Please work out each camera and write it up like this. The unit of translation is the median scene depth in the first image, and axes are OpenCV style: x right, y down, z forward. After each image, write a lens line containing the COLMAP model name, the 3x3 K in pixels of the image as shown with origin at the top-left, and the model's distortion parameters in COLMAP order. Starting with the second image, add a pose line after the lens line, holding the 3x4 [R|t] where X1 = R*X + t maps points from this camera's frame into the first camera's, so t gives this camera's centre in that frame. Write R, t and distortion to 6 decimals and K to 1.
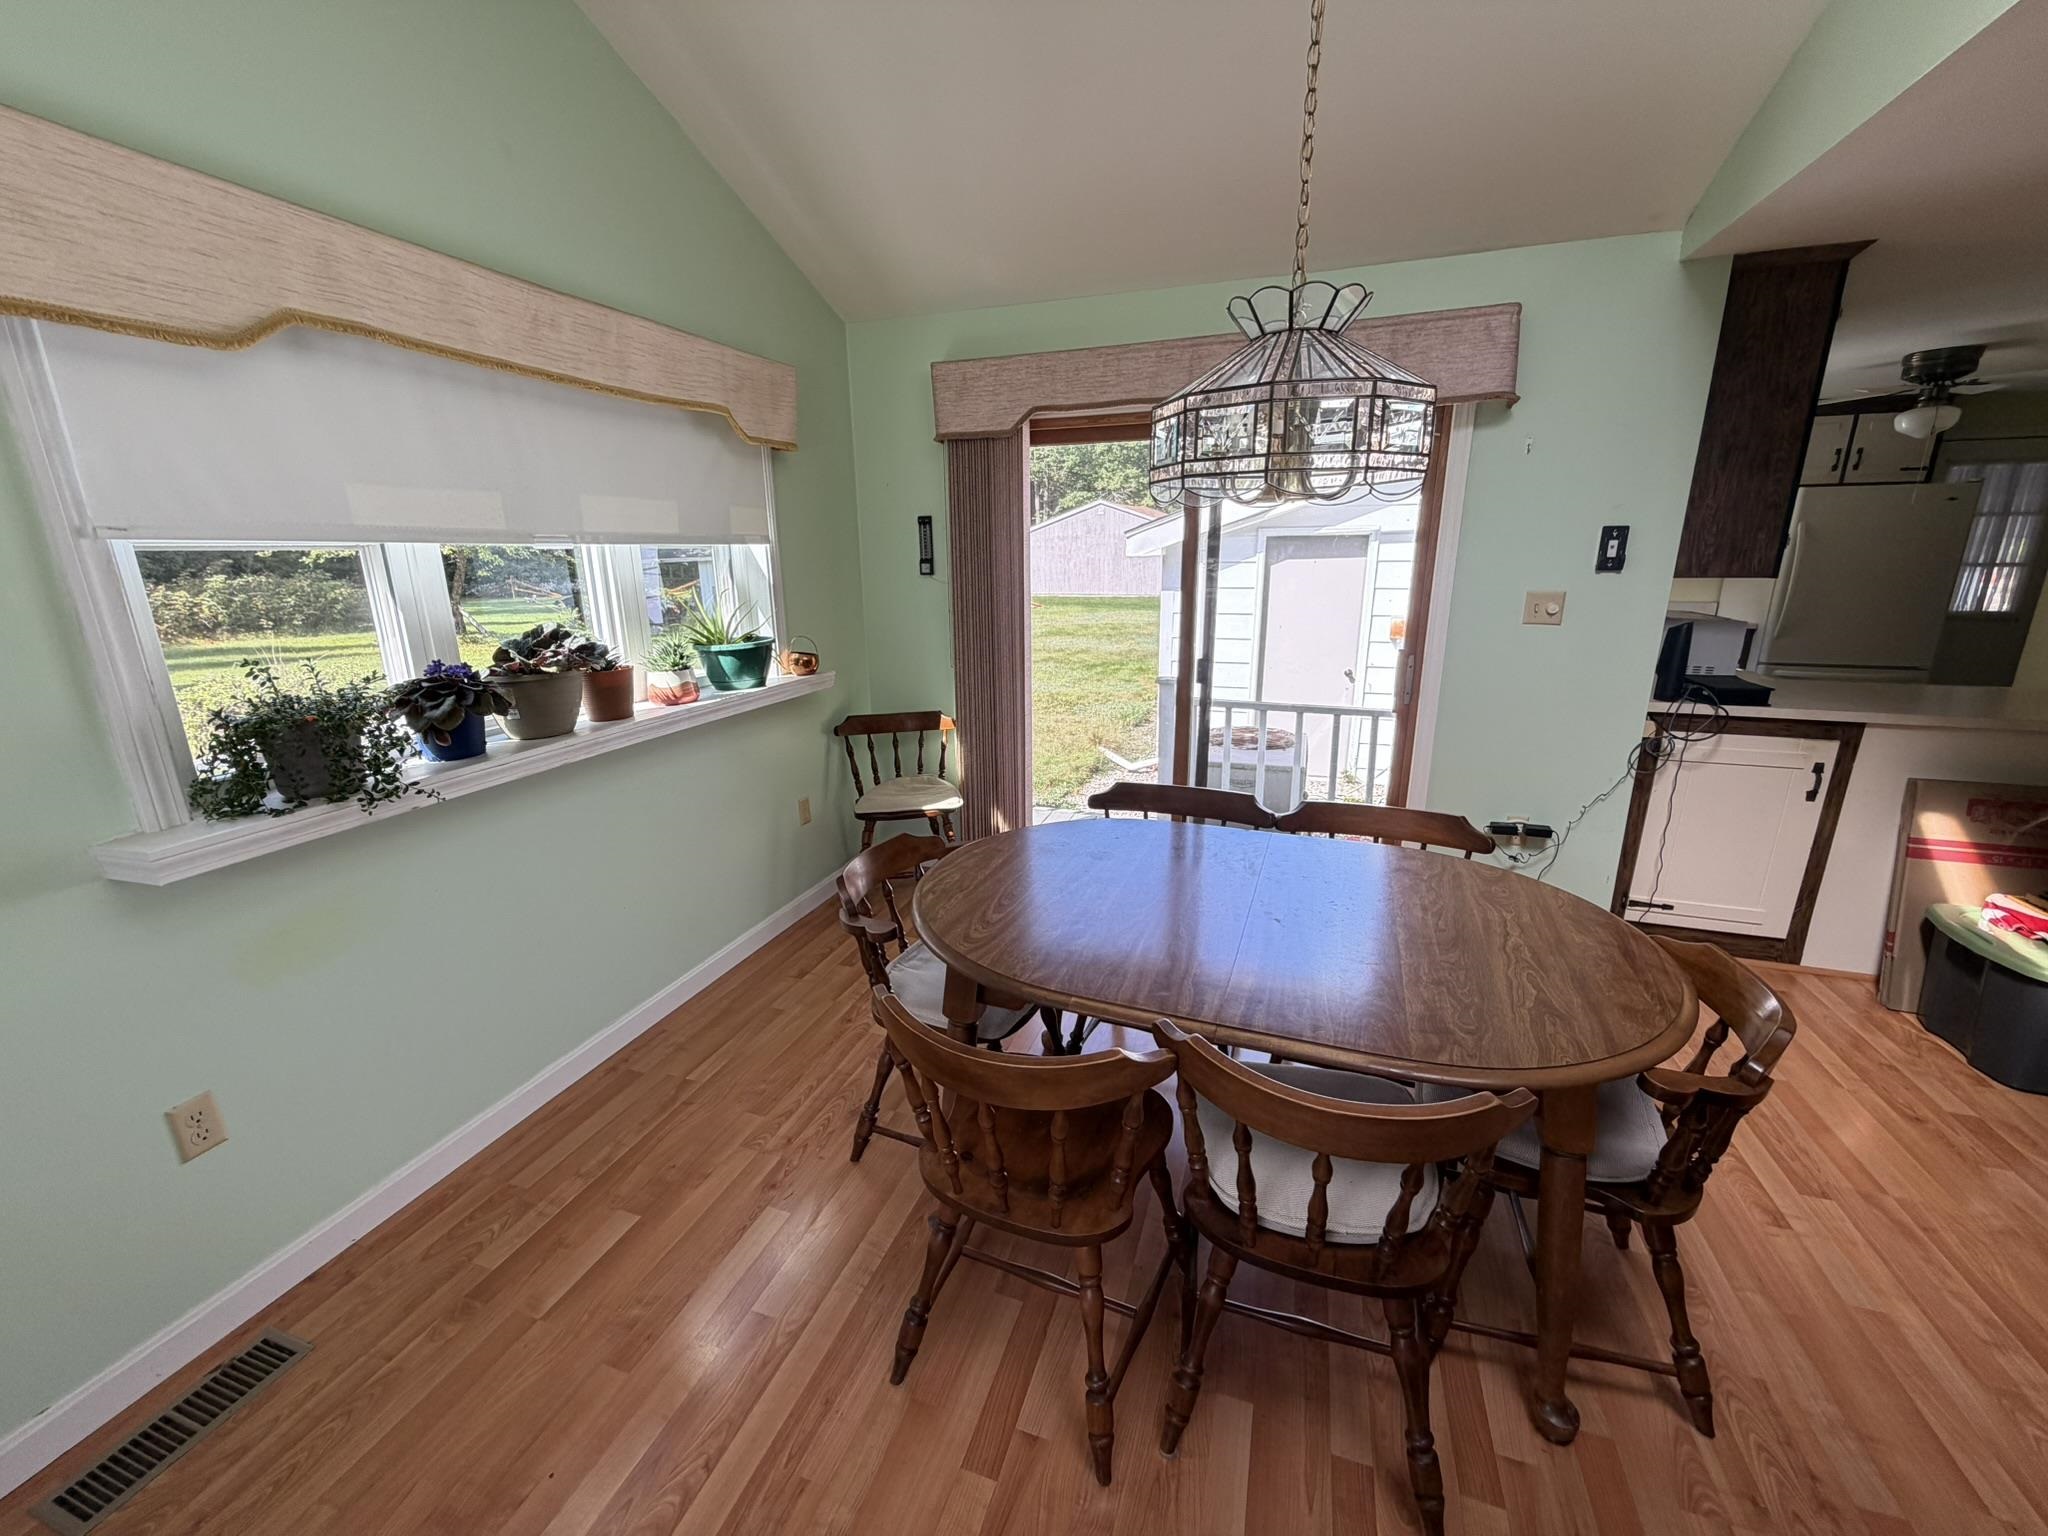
lens RADIAL K [[814.9, 0, 1005.3], [0, 814.9, 774.1], [0, 0, 1]] dist [-0.002425, 0.000281]
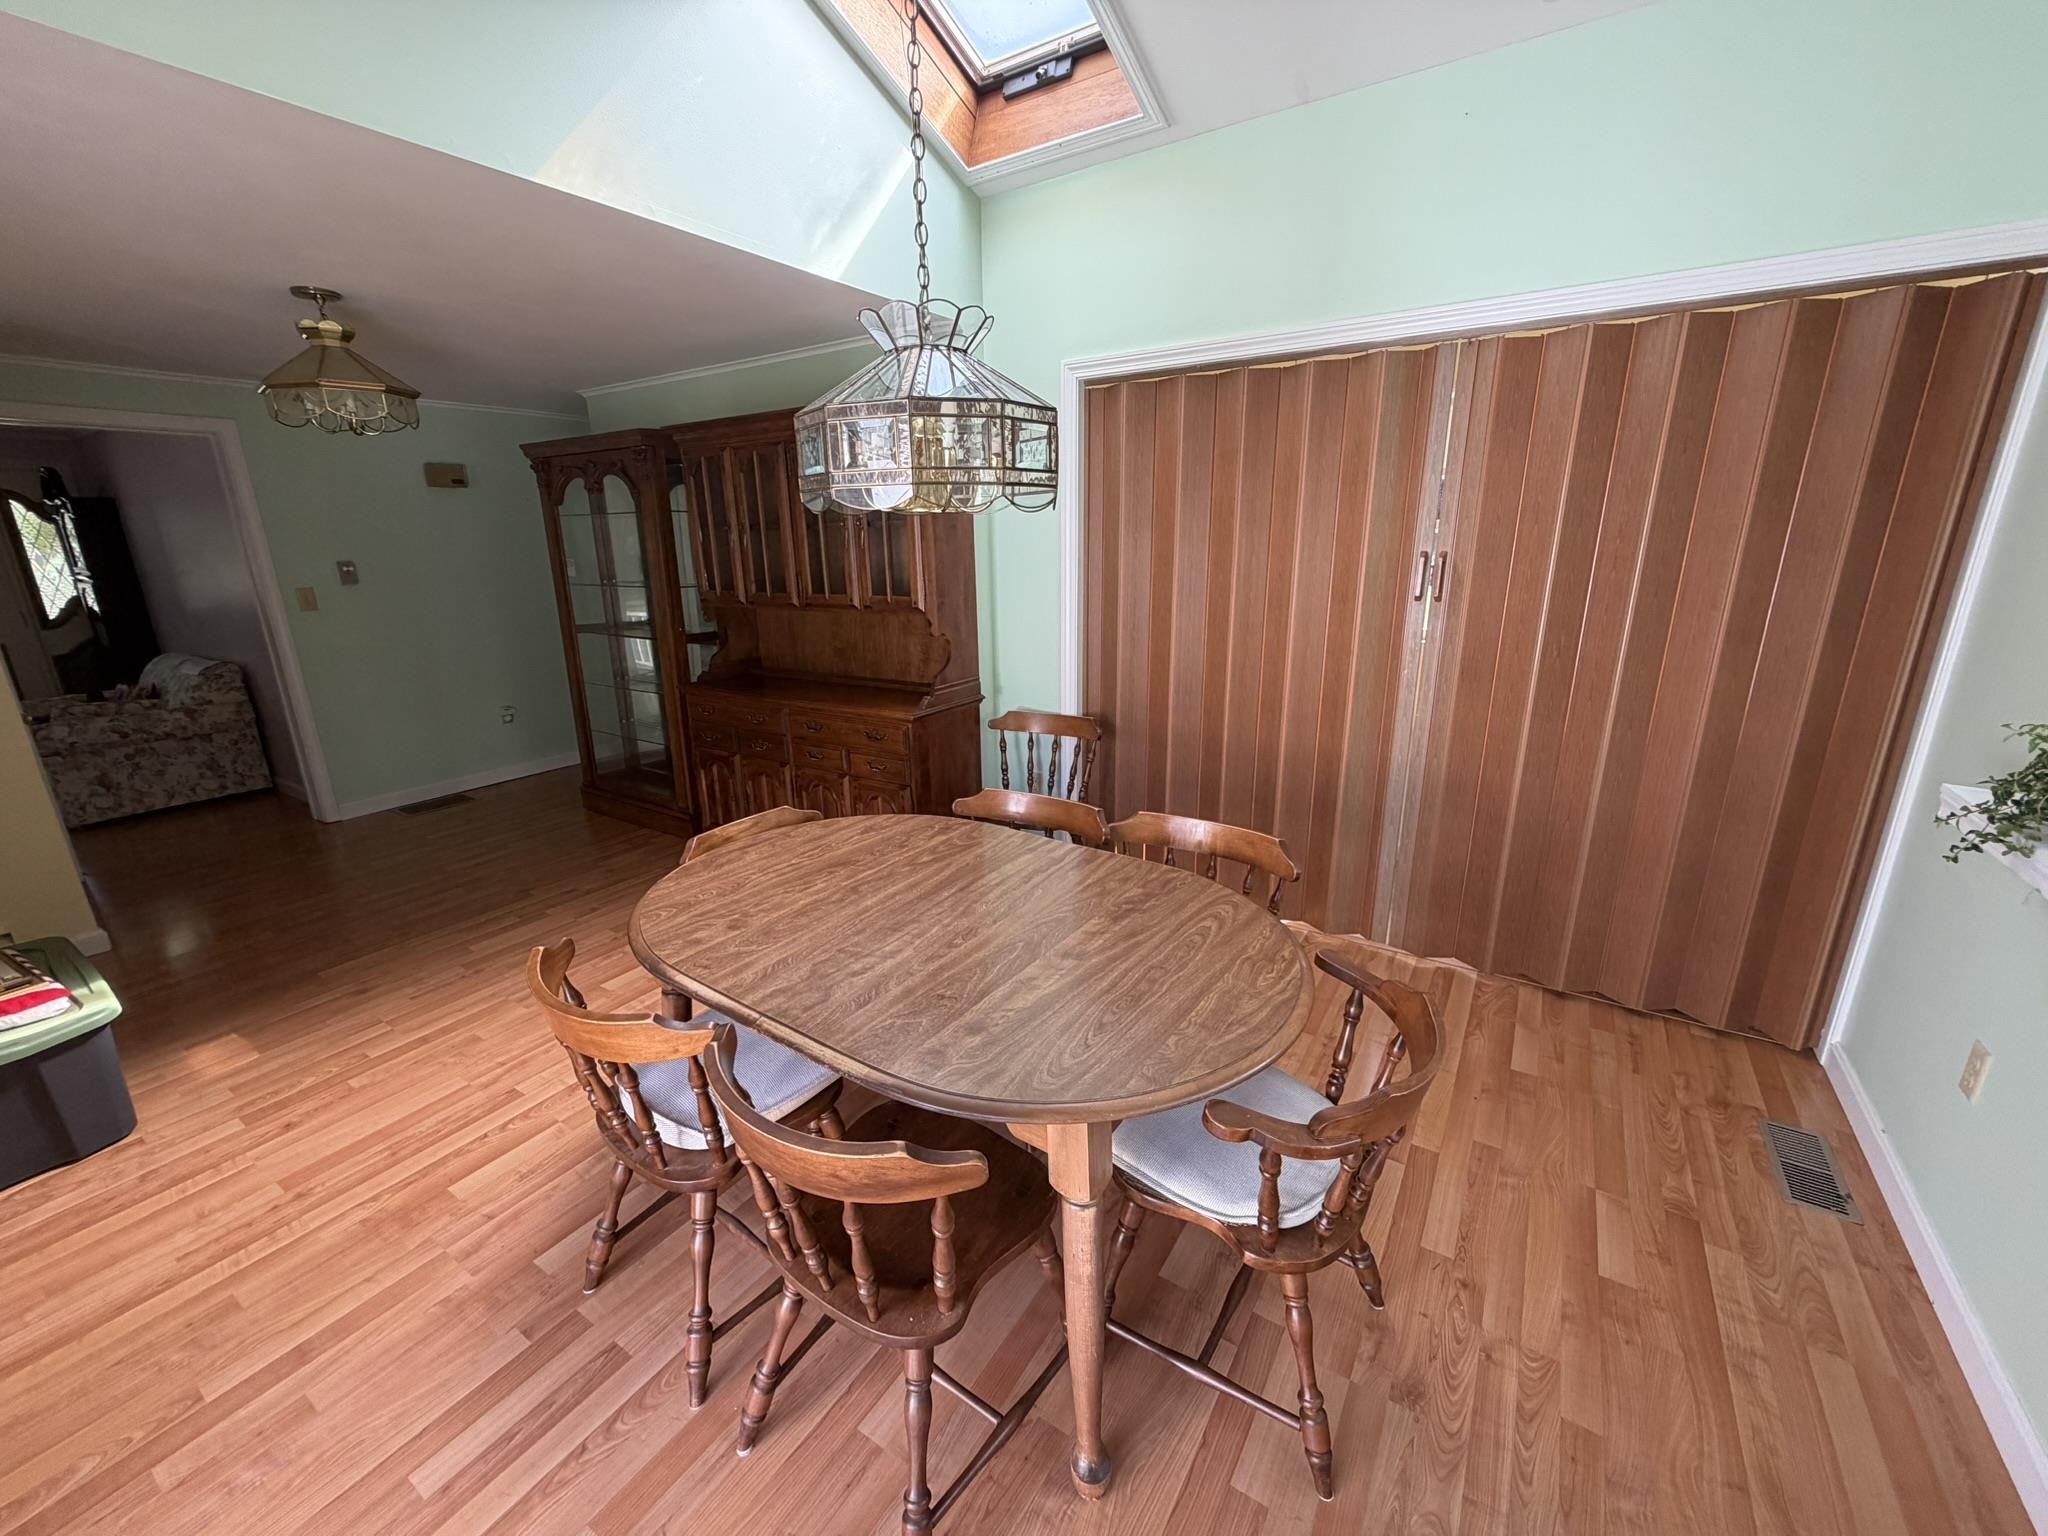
lens RADIAL K [[814.9, 0, 1020.1], [0, 814.9, 766.5], [0, 0, 1]] dist [-0.002425, 0.000281]
pose [[-0.974483, -0.032610, 0.222082, -0.002498], [0.088441, 0.853574, 0.513410, -0.531414], [-0.206305, 0.519950, -0.828909, 1.833841]]
